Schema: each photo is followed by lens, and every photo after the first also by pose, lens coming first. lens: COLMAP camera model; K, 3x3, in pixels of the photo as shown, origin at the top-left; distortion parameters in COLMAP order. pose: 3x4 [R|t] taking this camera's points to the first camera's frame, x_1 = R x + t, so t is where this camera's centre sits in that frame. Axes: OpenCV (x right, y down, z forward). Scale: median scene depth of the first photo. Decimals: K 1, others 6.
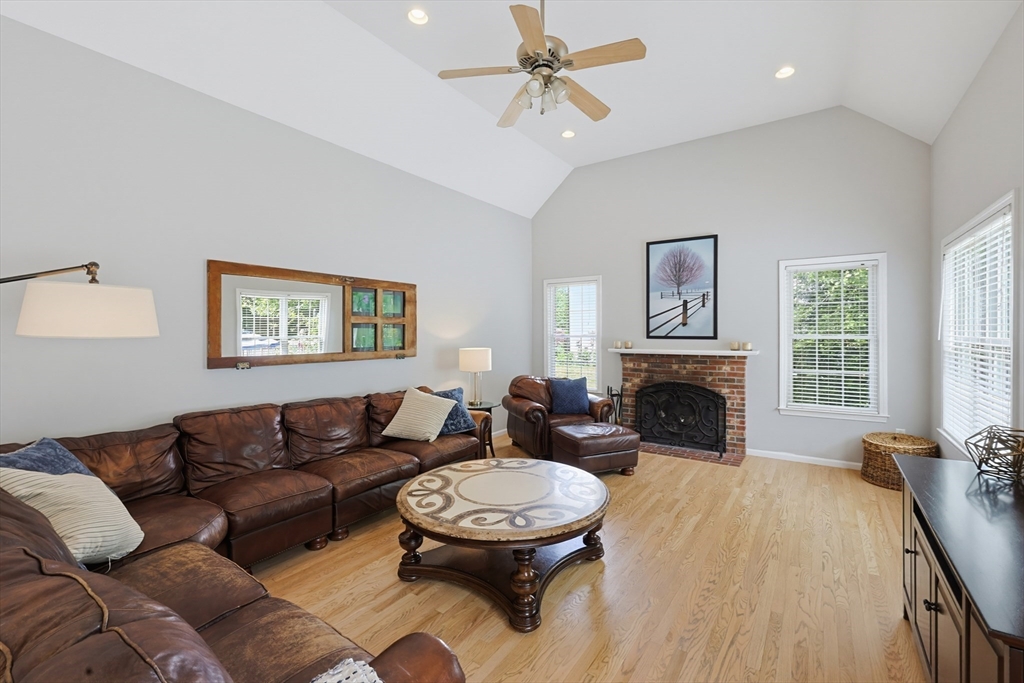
lens RADIAL K [[445.8, 0, 523.0], [0, 445.8, 337.9], [0, 0, 1]] dist [-0.007234, -0.001182]
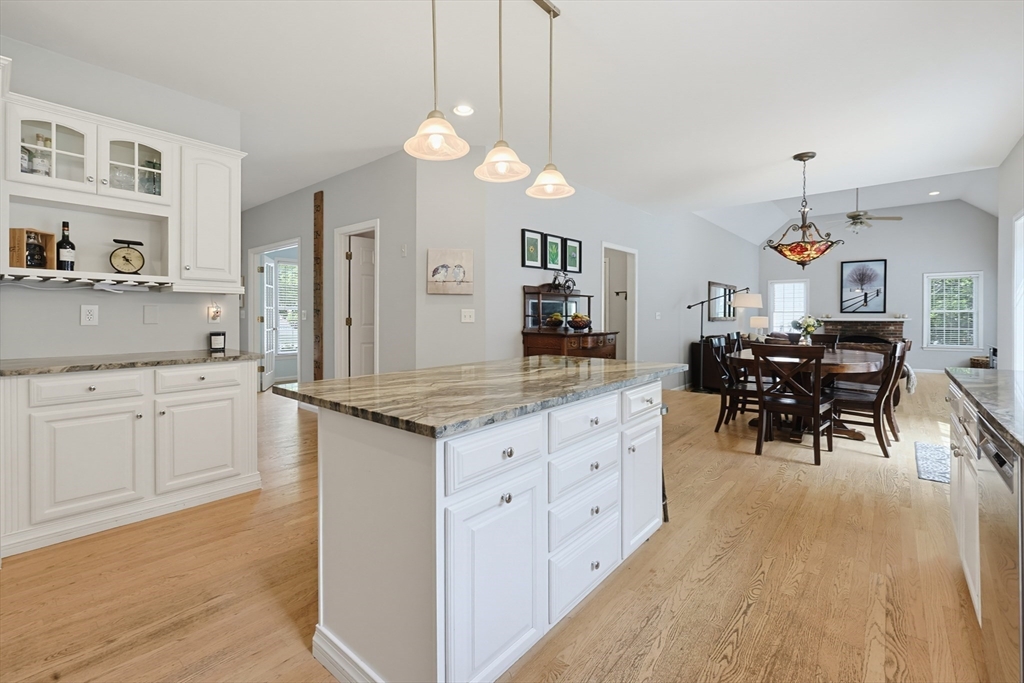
lens RADIAL K [[445.8, 0, 506.0], [0, 445.8, 320.9], [0, 0, 1]] dist [-0.007234, -0.001182]
pose [[0.996810, 0.000197, -0.079808, -1.064801], [-0.000102, 0.999999, 0.001189, 0.035983], [0.079809, -0.001177, 0.996810, -1.064259]]
